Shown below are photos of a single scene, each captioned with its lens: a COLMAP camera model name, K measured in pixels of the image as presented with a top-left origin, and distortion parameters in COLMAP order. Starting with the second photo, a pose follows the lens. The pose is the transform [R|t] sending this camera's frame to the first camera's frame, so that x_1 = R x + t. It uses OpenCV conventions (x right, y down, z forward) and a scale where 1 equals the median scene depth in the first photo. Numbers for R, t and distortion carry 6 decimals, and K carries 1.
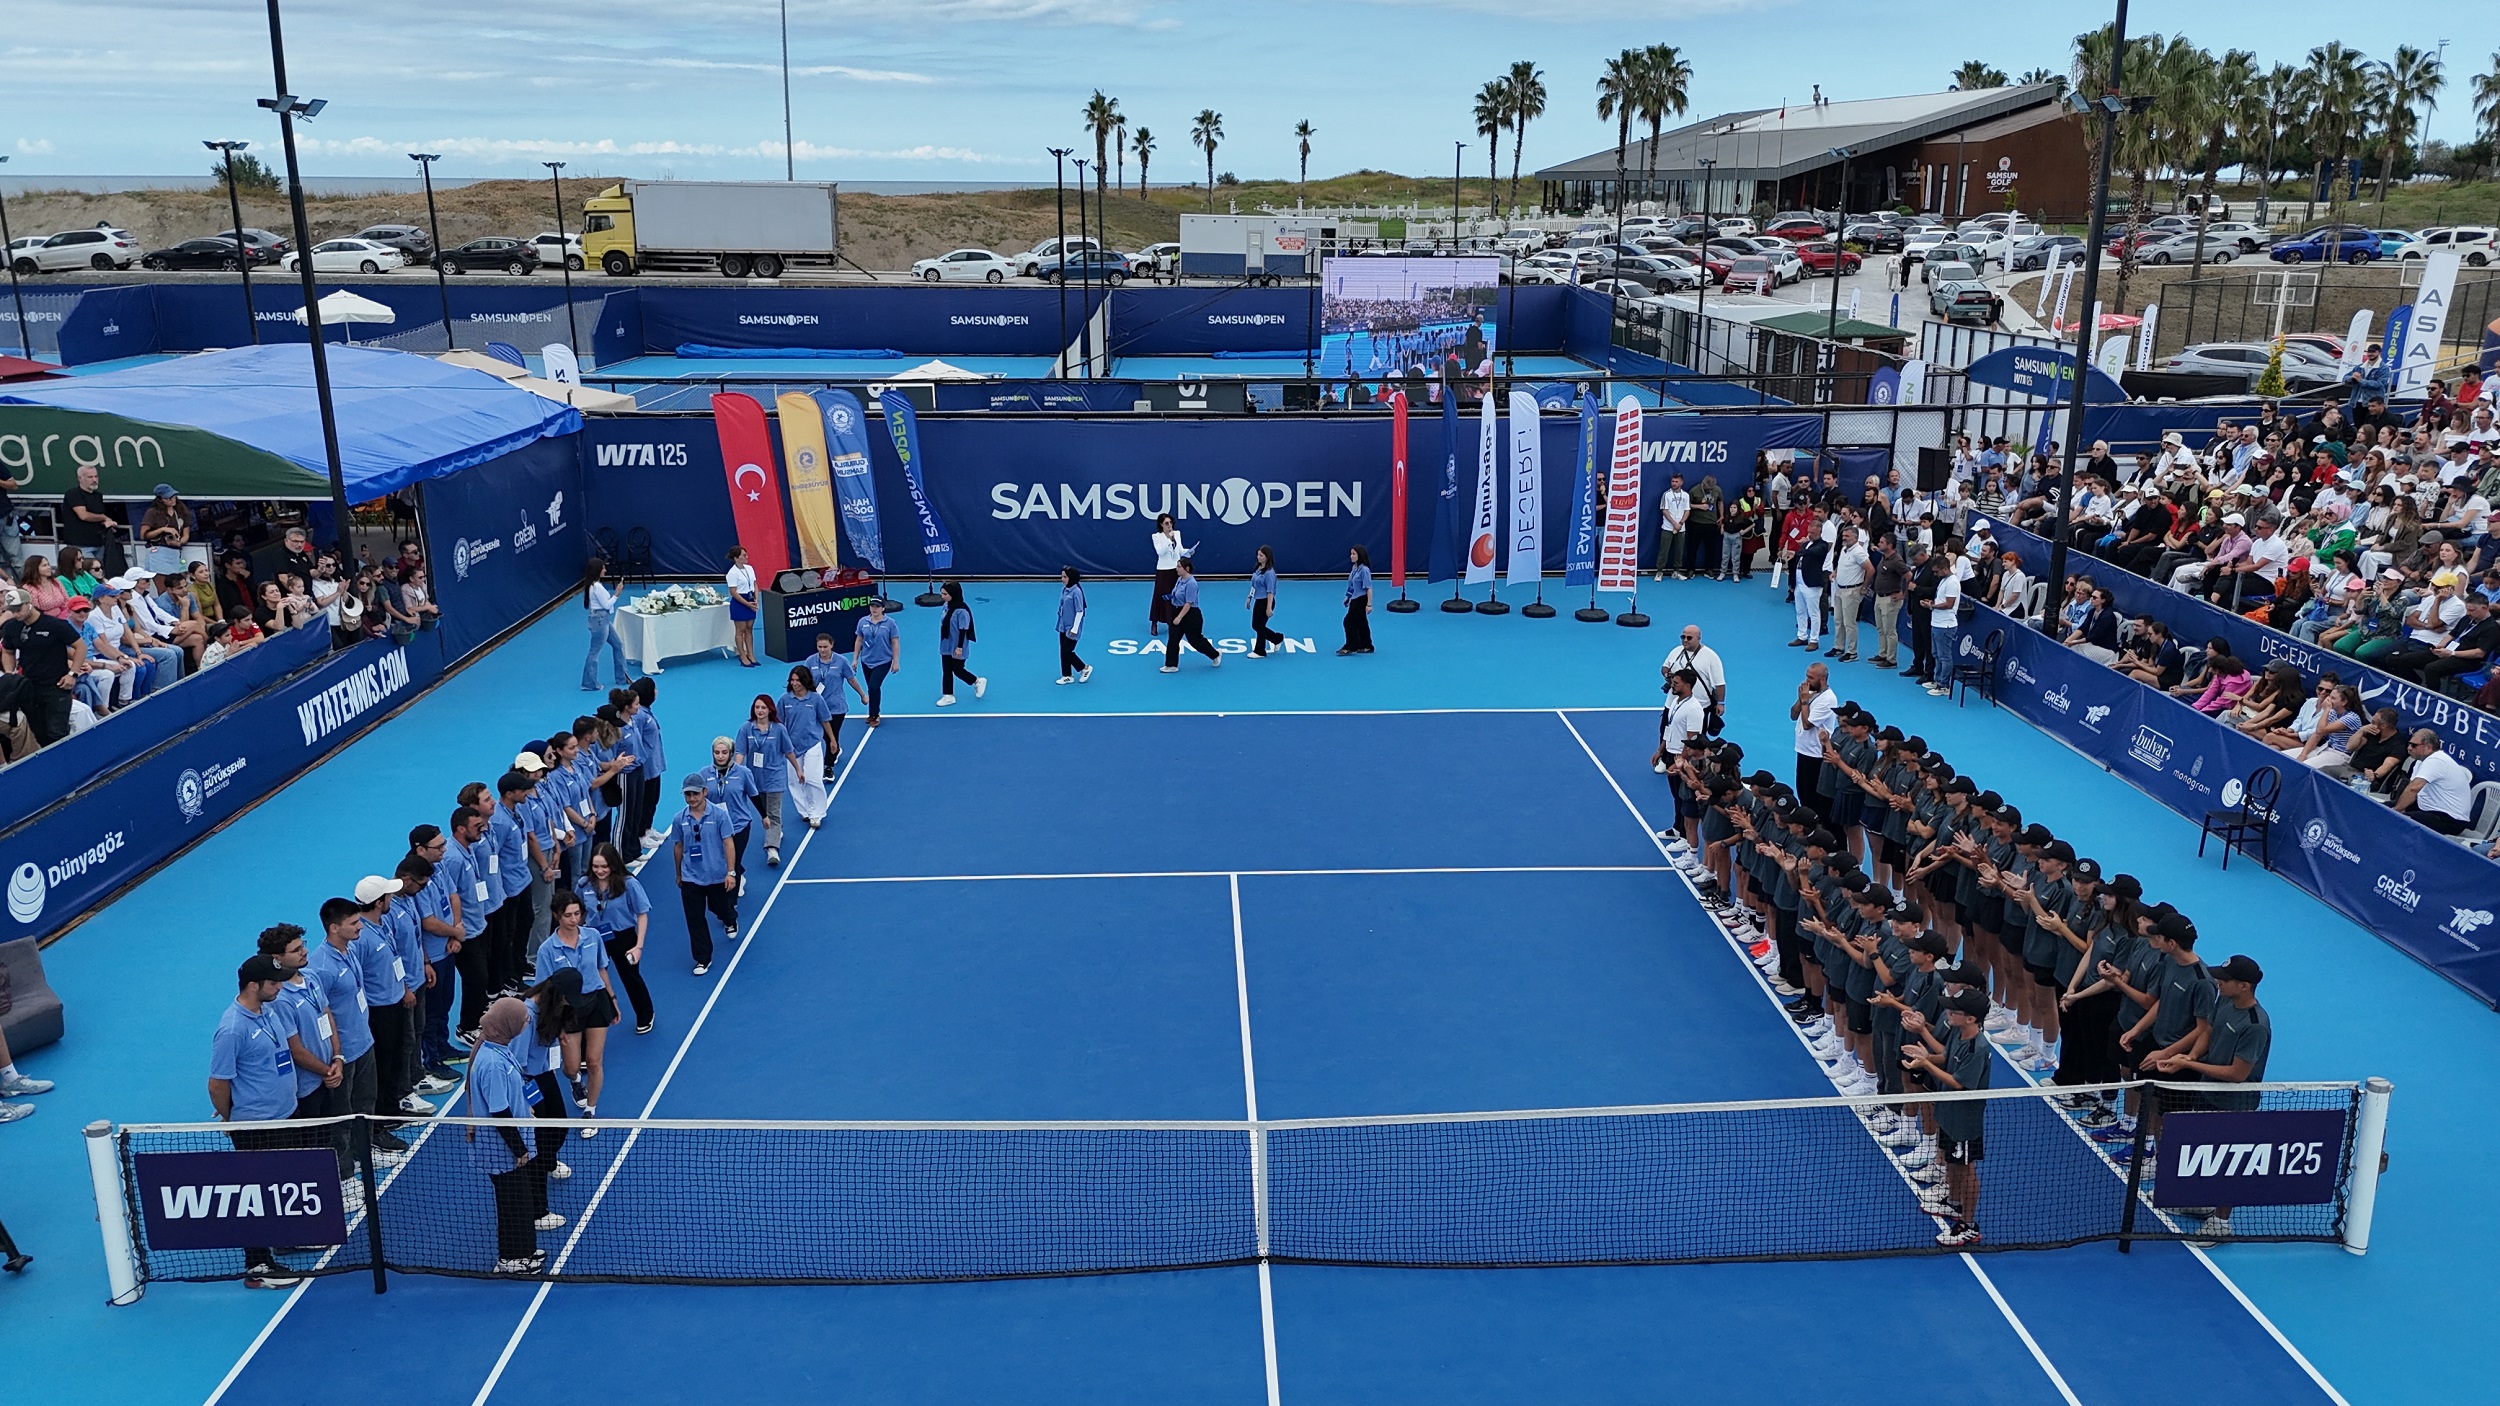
lens RADIAL K [[1831.4, 0, 1250.0], [0, 1831.4, 703.0], [0, 0, 1]] dist [0.095309, -0.087072]
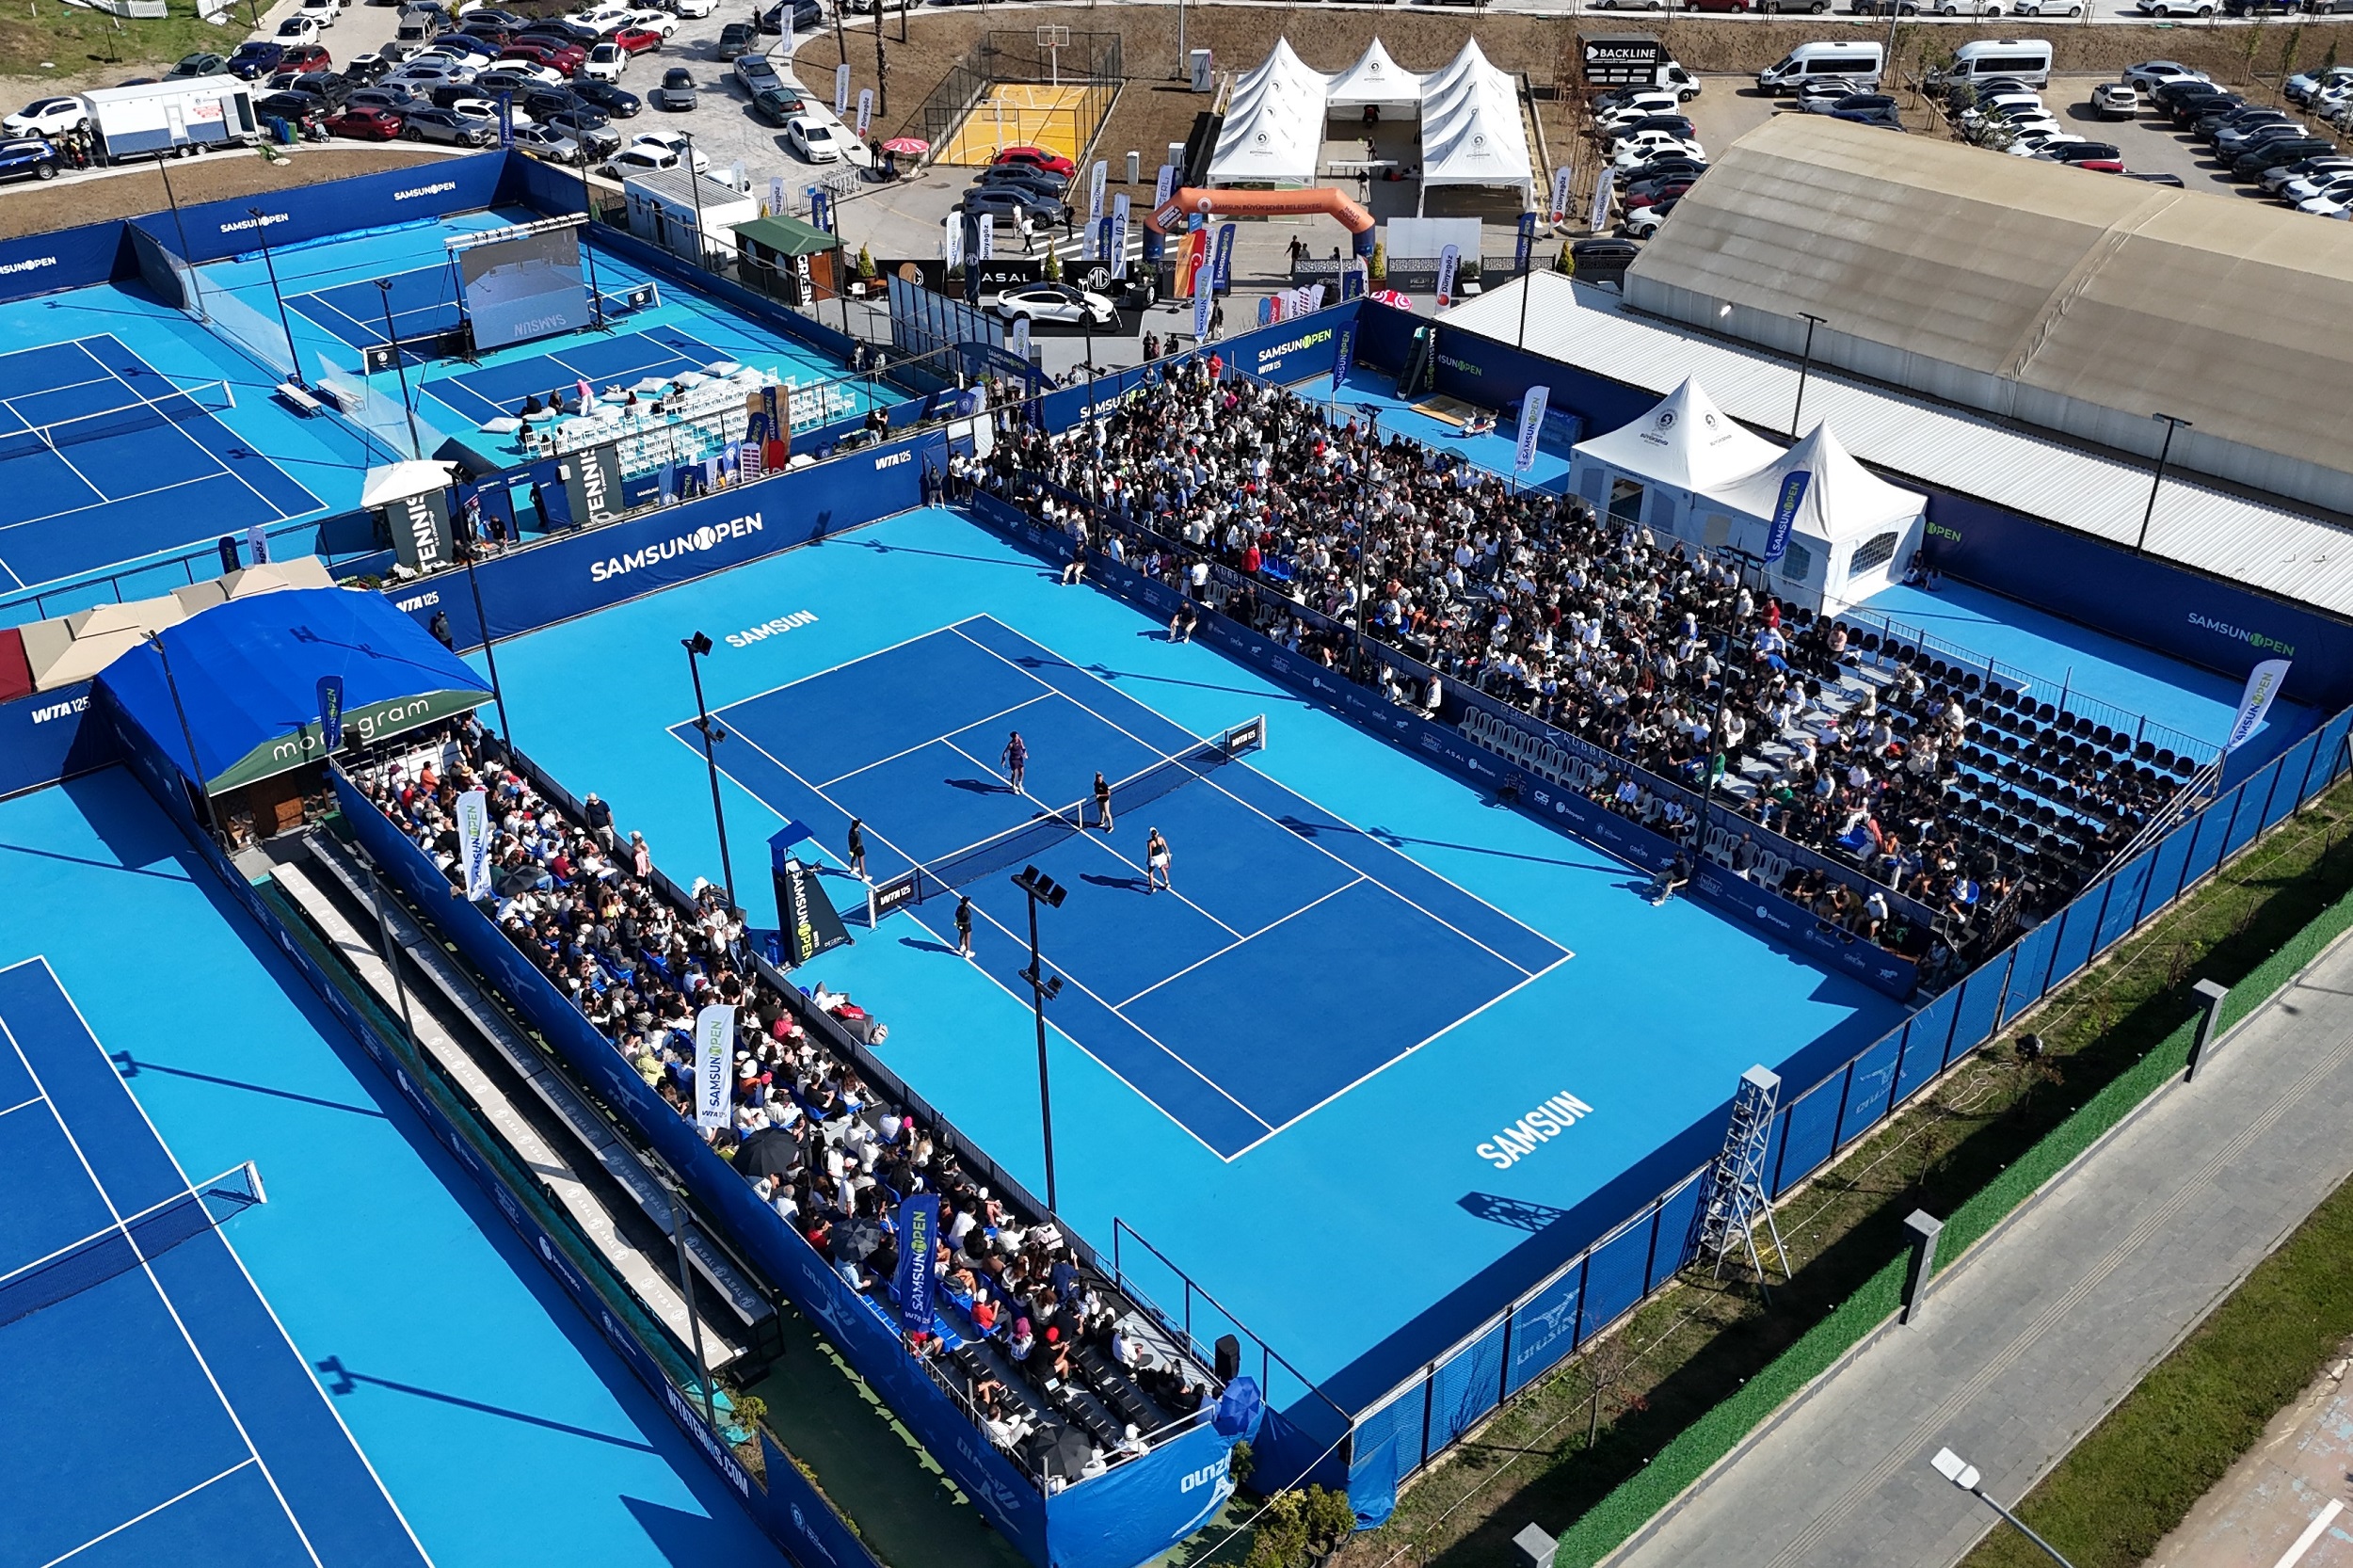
lens RADIAL K [[2041.5, 0, 1176.5], [0, 2041.5, 784.0], [0, 0, 1]] dist [0.009216, 0.004948]
pose [[0.784790, -0.328607, 0.525474, -0.375342], [0.172282, 0.930116, 0.324350, -0.216247], [-0.595335, -0.164017, 0.786559, -0.471942]]
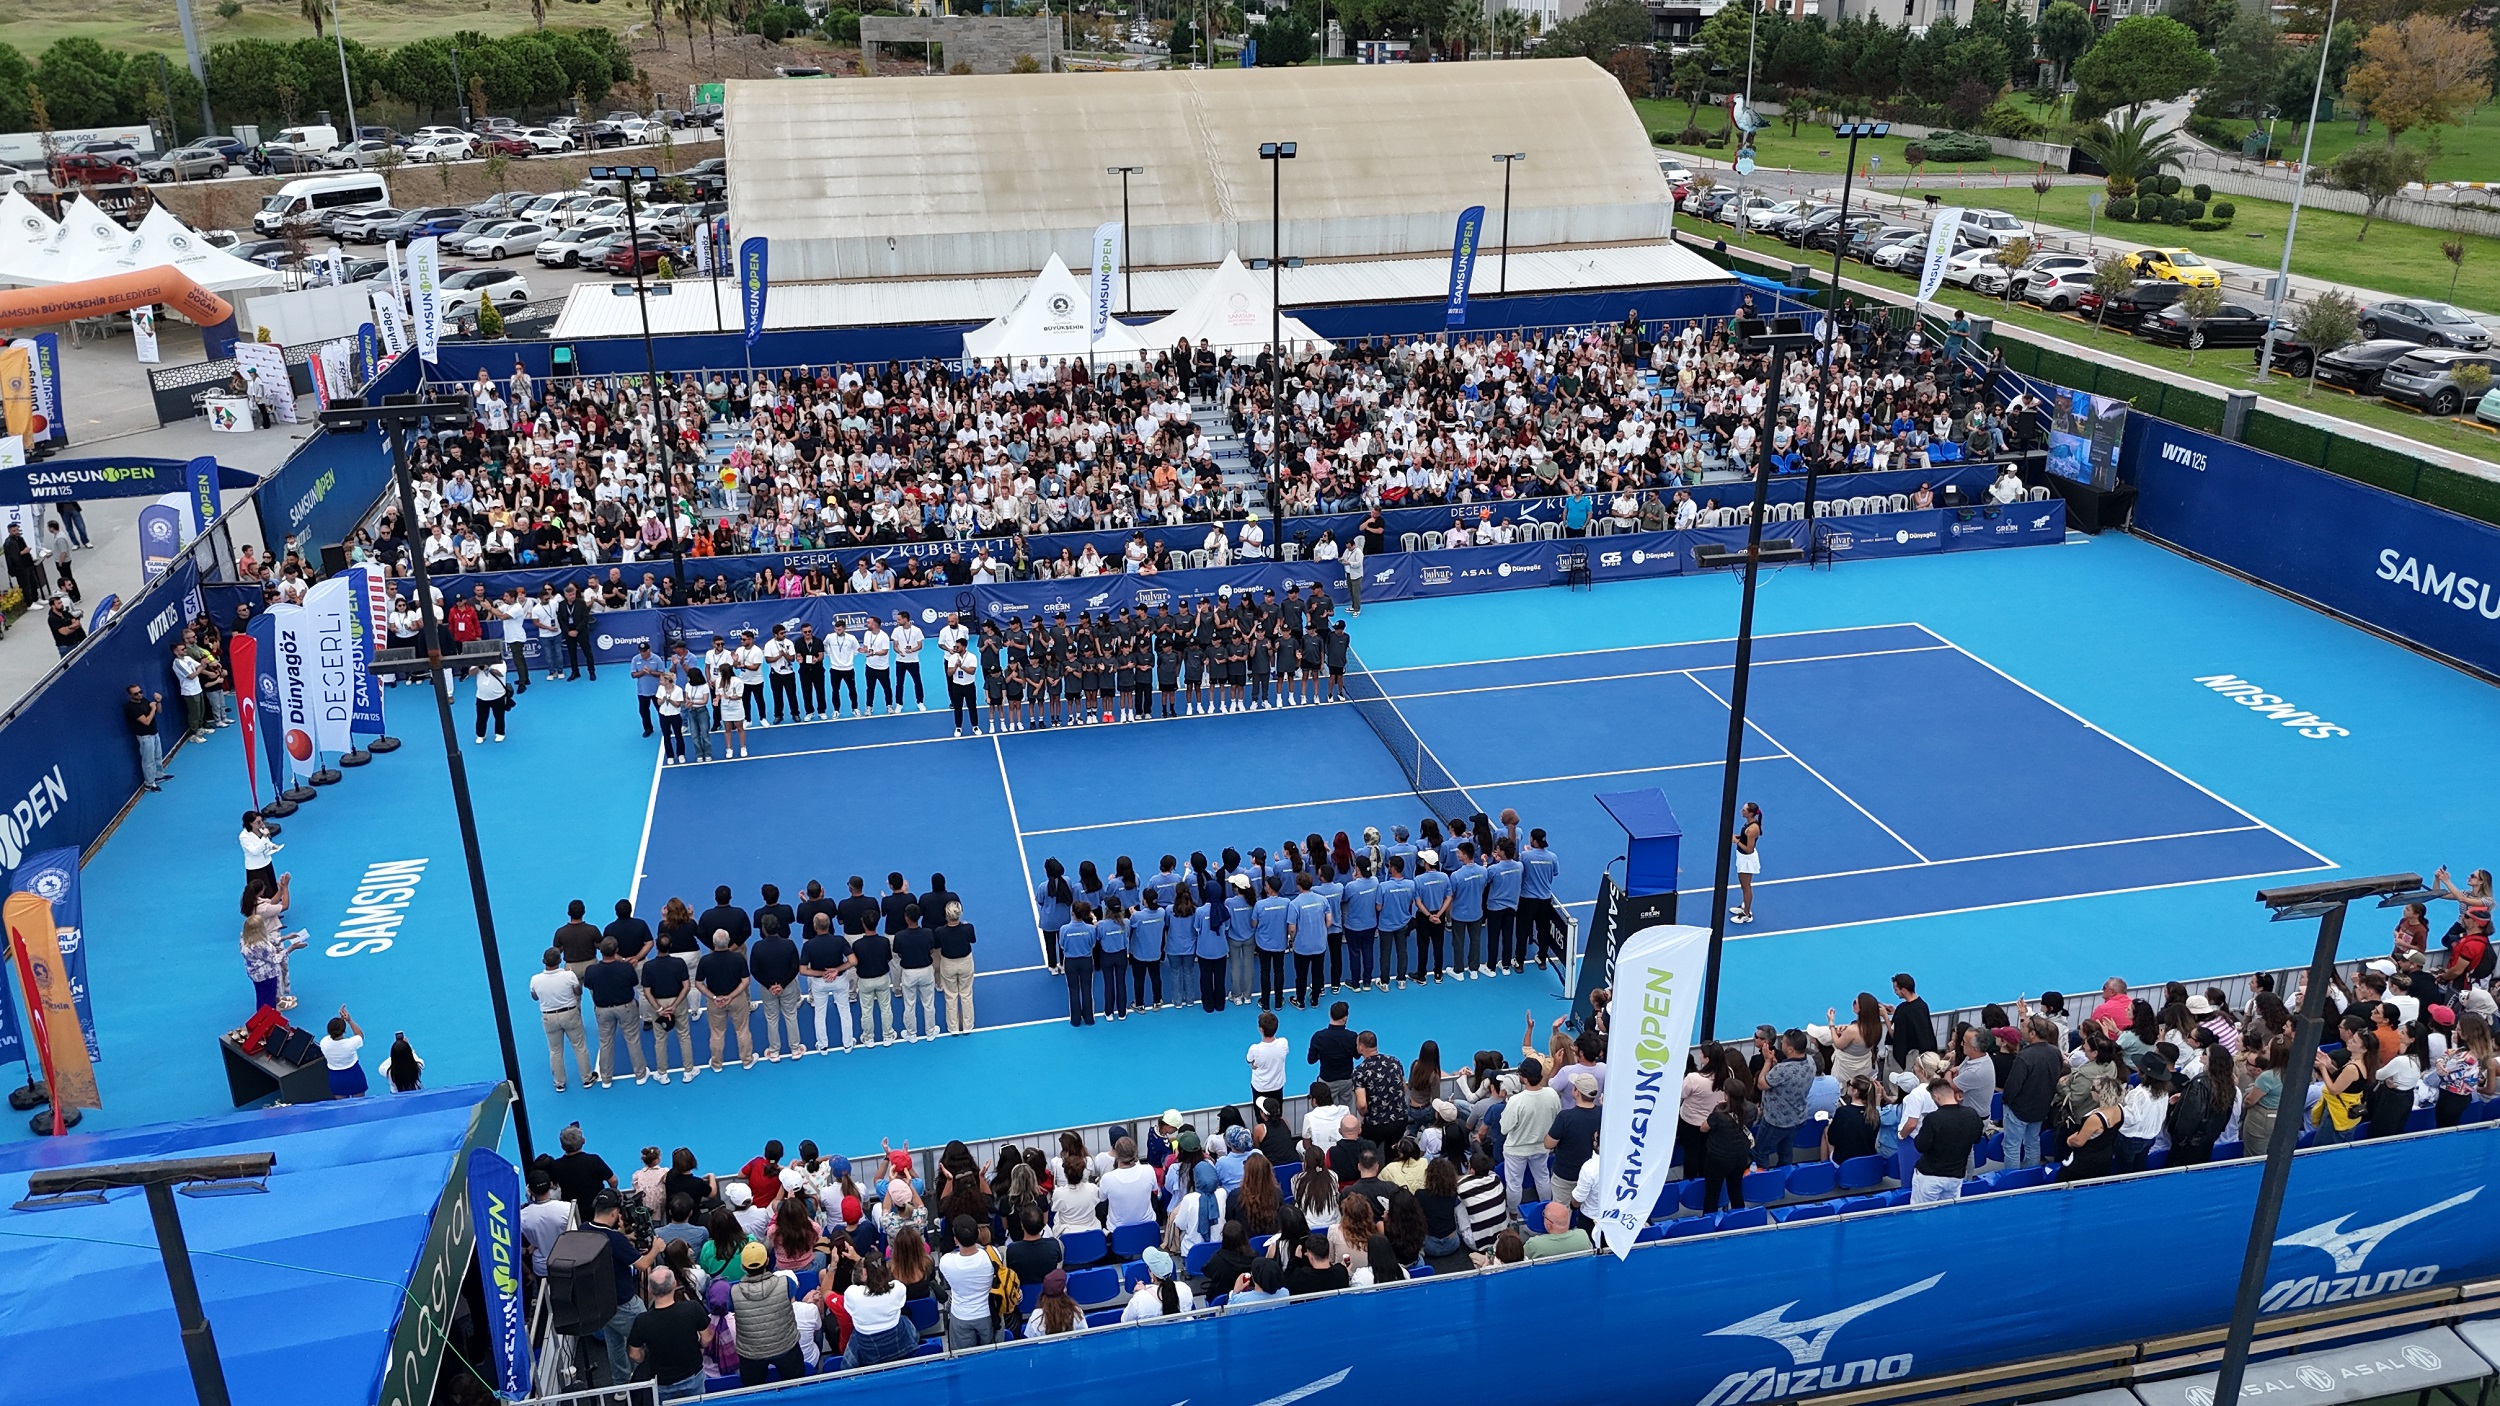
lens RADIAL K [[1831.4, 0, 1250.0], [0, 1831.4, 703.0], [0, 0, 1]] dist [0.095309, -0.087072]
pose [[0.177941, 0.353463, -0.918368, 0.386282], [-0.247678, 0.919305, 0.305834, -0.094794], [0.952362, 0.173039, 0.251127, 0.005784]]
